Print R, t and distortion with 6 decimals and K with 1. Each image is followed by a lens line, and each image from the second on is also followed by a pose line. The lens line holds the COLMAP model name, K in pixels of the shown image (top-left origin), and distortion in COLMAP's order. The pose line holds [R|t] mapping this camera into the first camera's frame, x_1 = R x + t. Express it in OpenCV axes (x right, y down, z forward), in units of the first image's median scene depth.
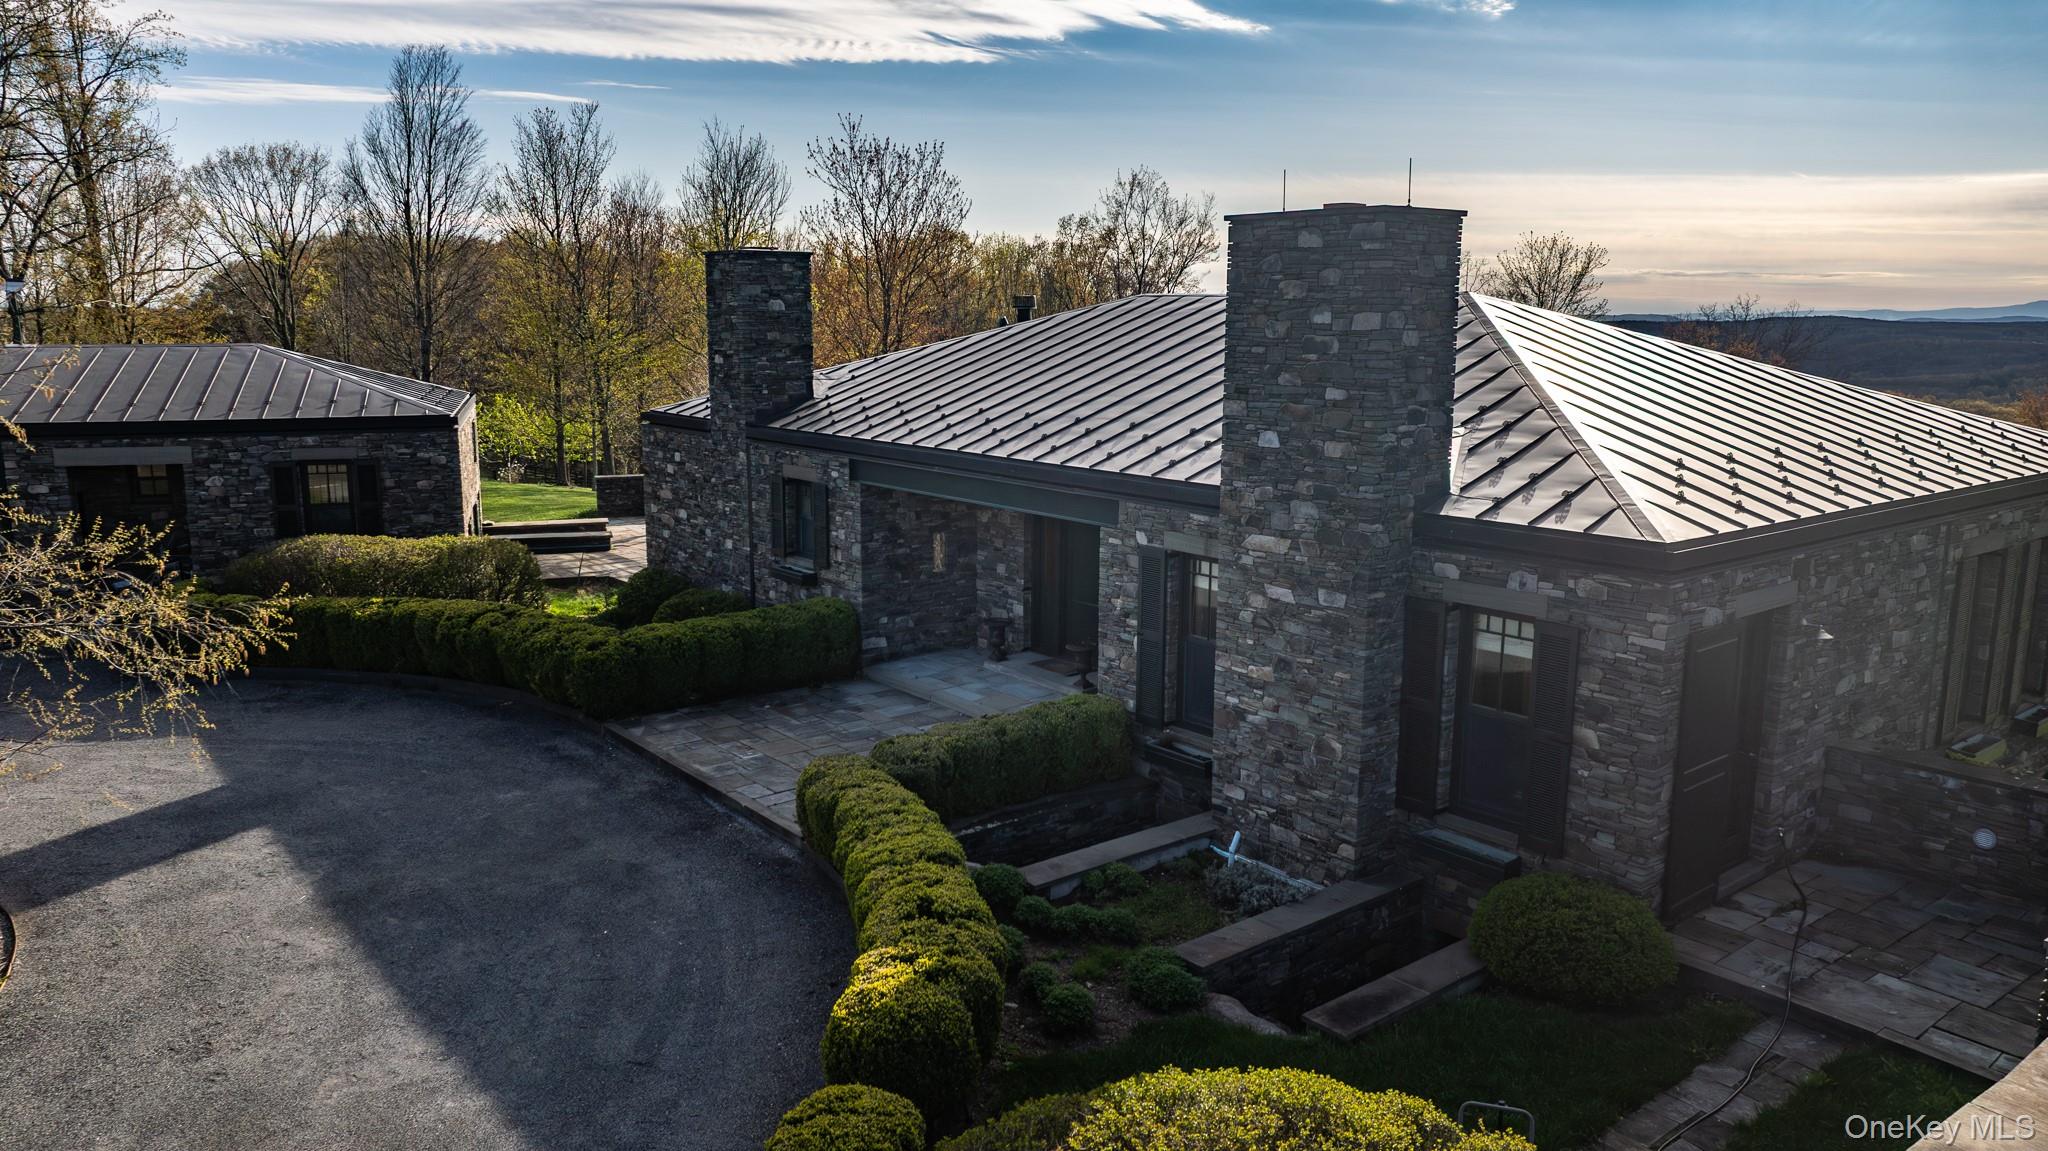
lens RADIAL K [[1447.7, 0, 1024.0], [0, 1447.7, 575.5], [0, 0, 1]] dist [-0.013680, -0.000826]
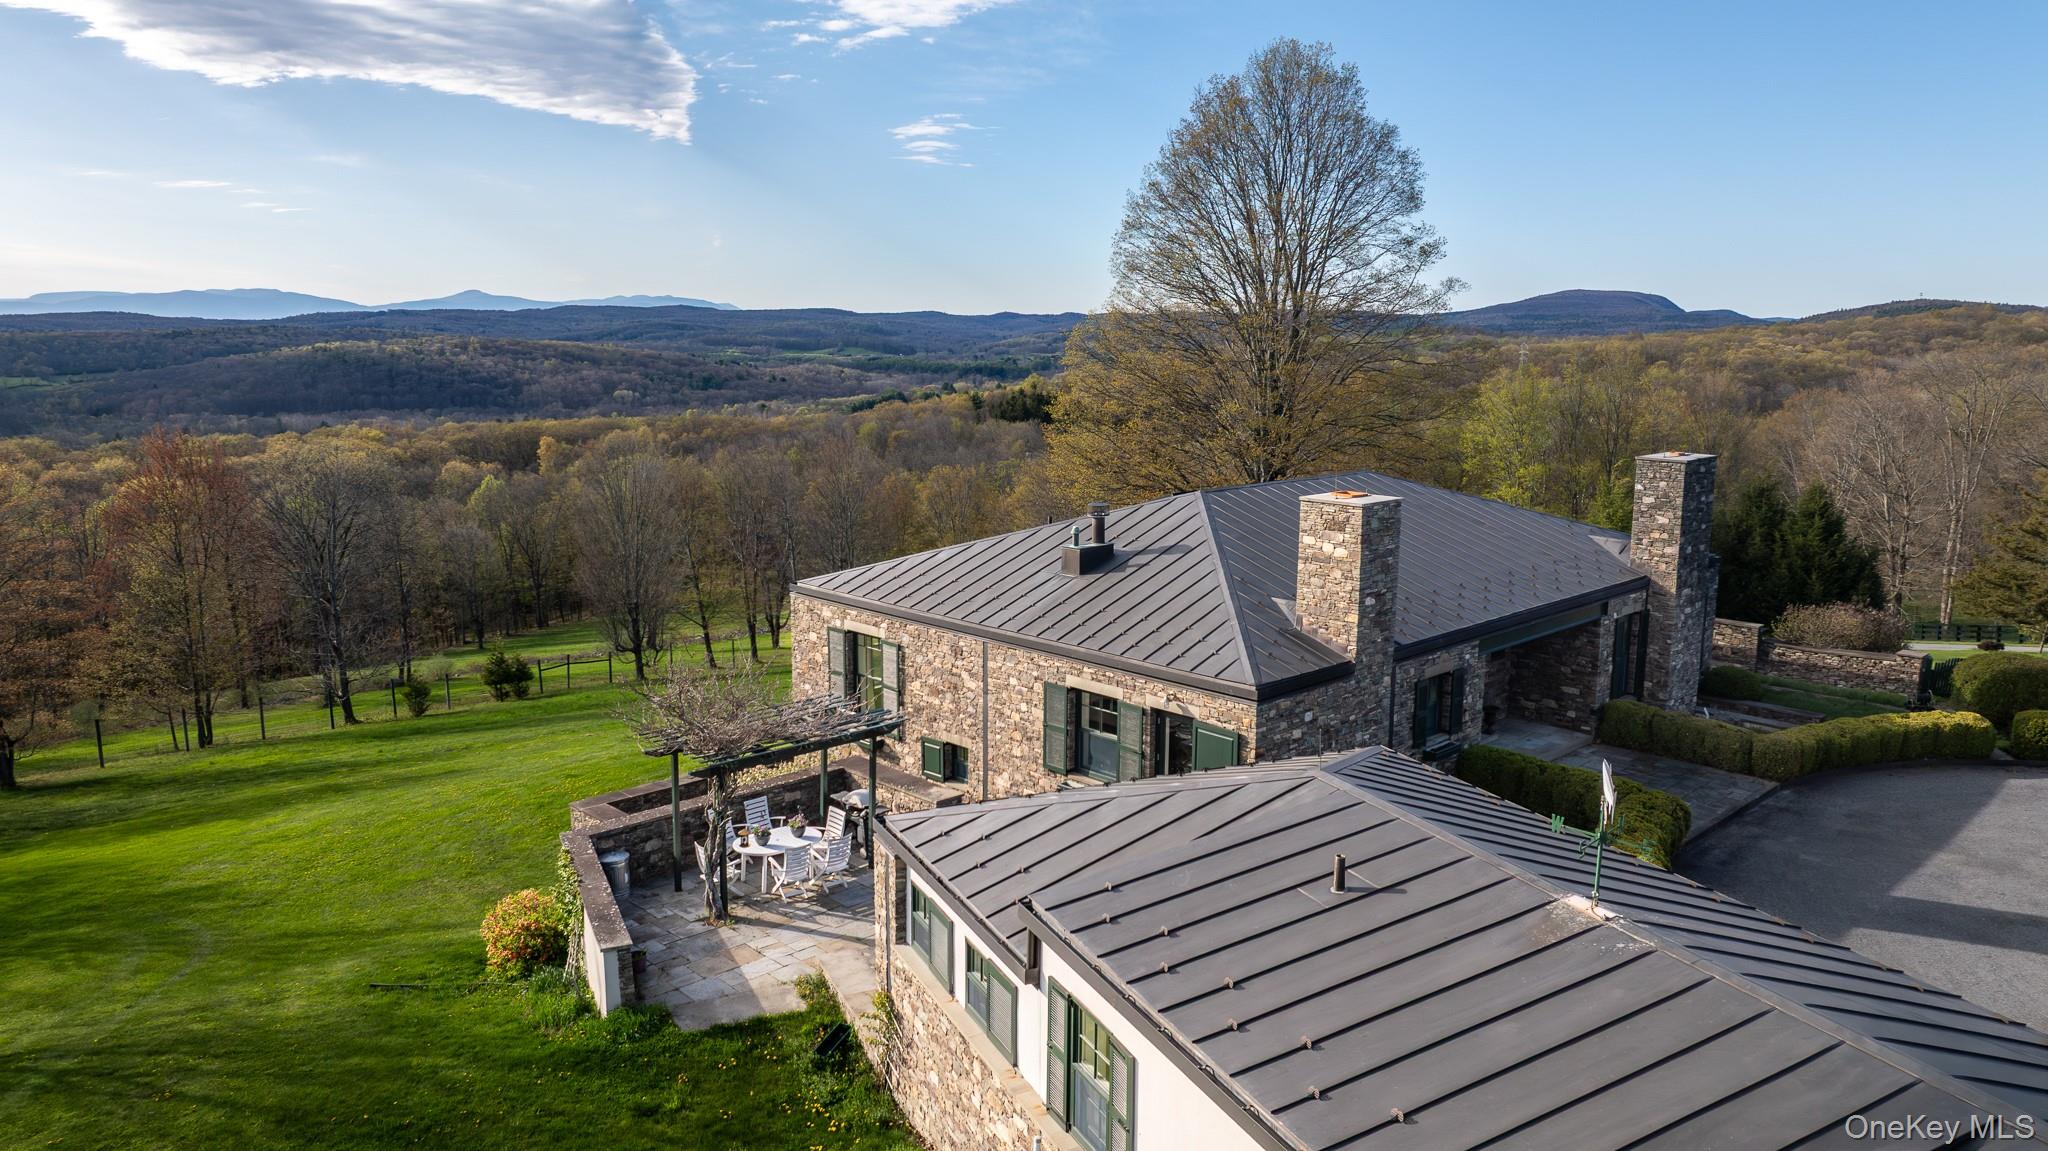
lens RADIAL K [[1447.7, 0, 1024.0], [0, 1447.7, 575.5], [0, 0, 1]] dist [-0.013680, -0.000826]
pose [[-0.098220, -0.182516, 0.978285, -1.148561], [0.173339, 0.964873, 0.197417, -0.396392], [-0.979952, 0.188965, -0.063132, 1.237774]]
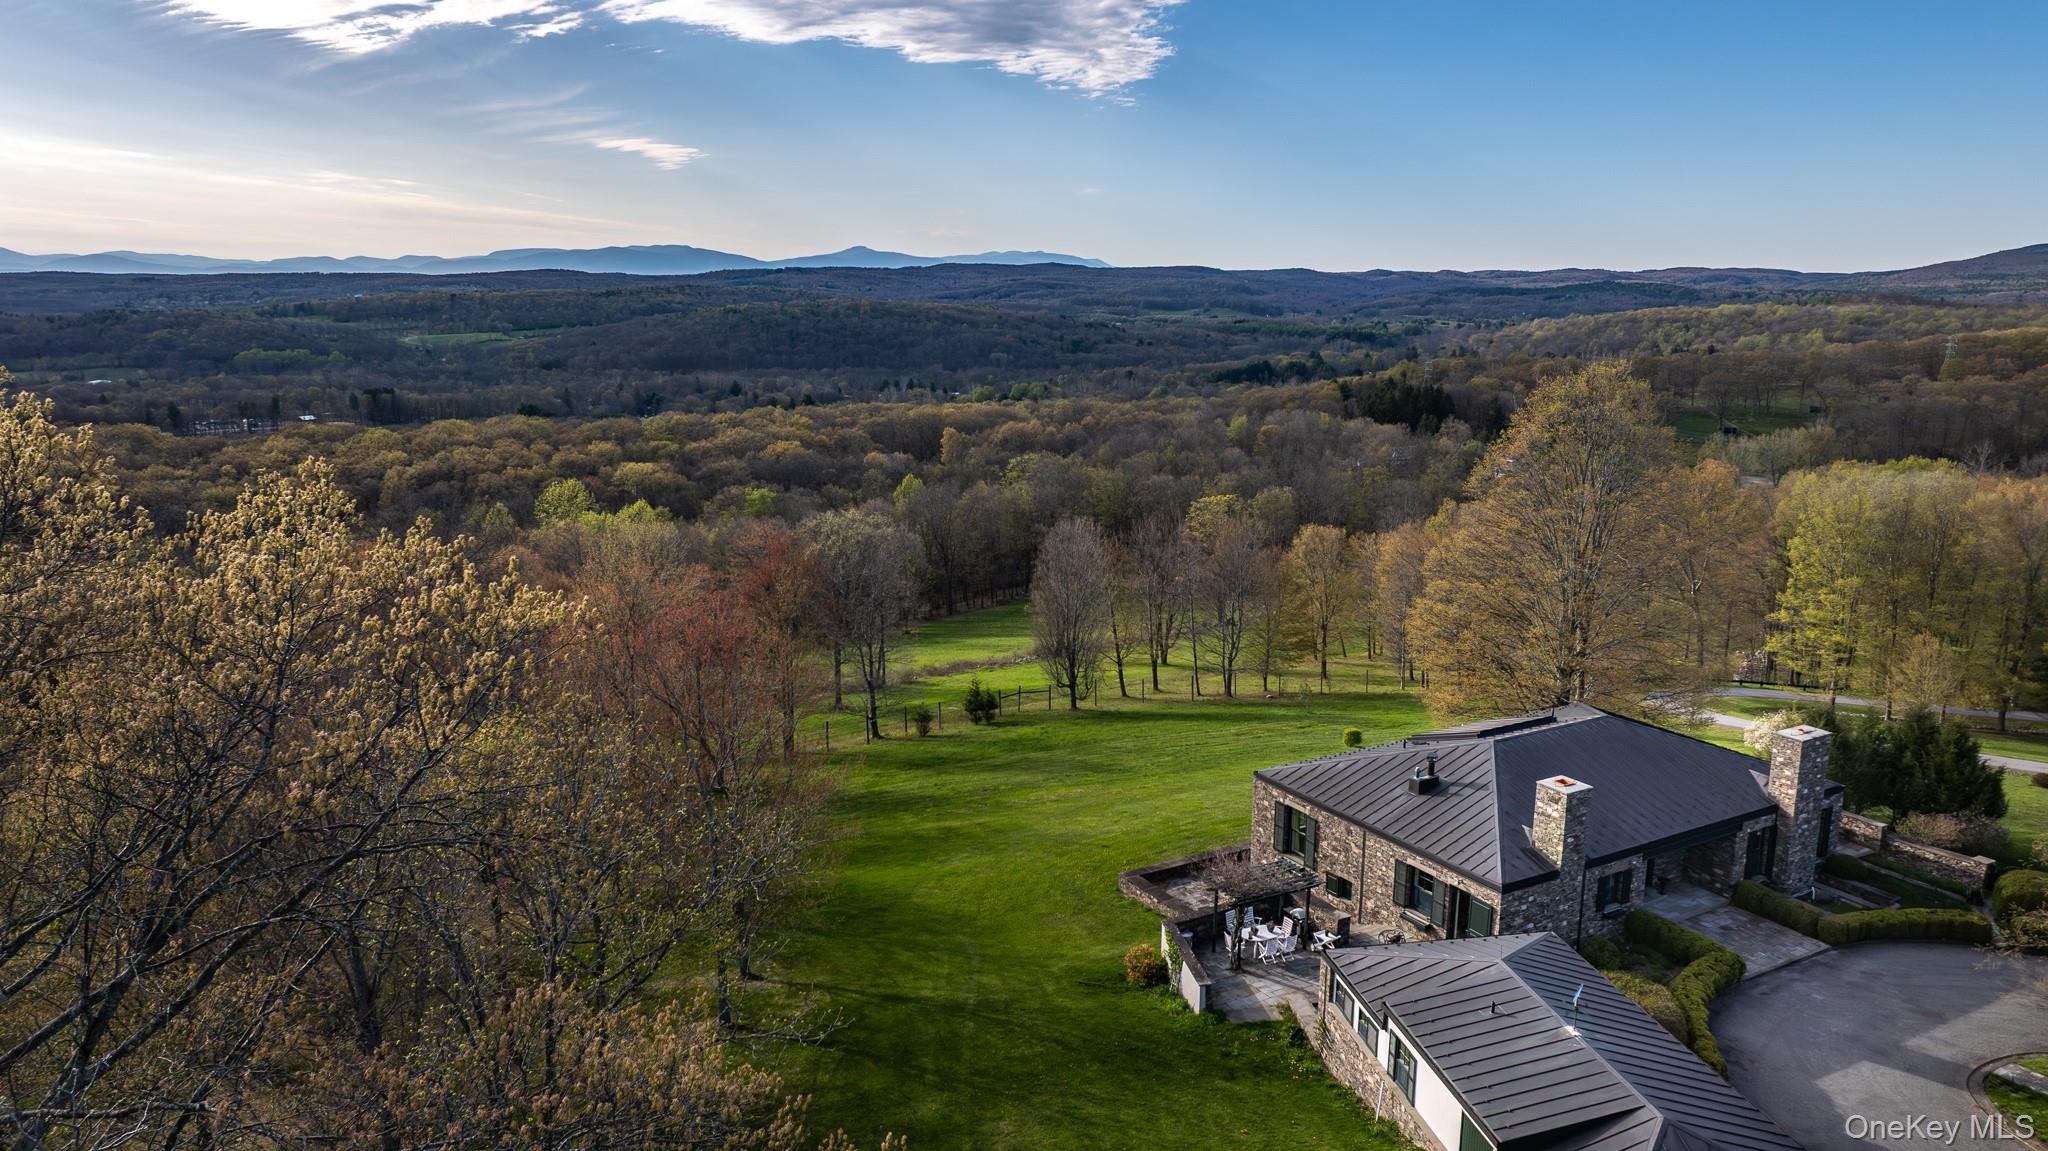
lens RADIAL K [[1447.7, 0, 1024.0], [0, 1447.7, 575.5], [0, 0, 1]] dist [-0.013680, -0.000826]
pose [[0.148528, -0.210732, 0.966194, -2.089837], [0.173849, 0.967379, 0.184266, -0.959585], [-0.973507, 0.140603, 0.180319, 1.257708]]
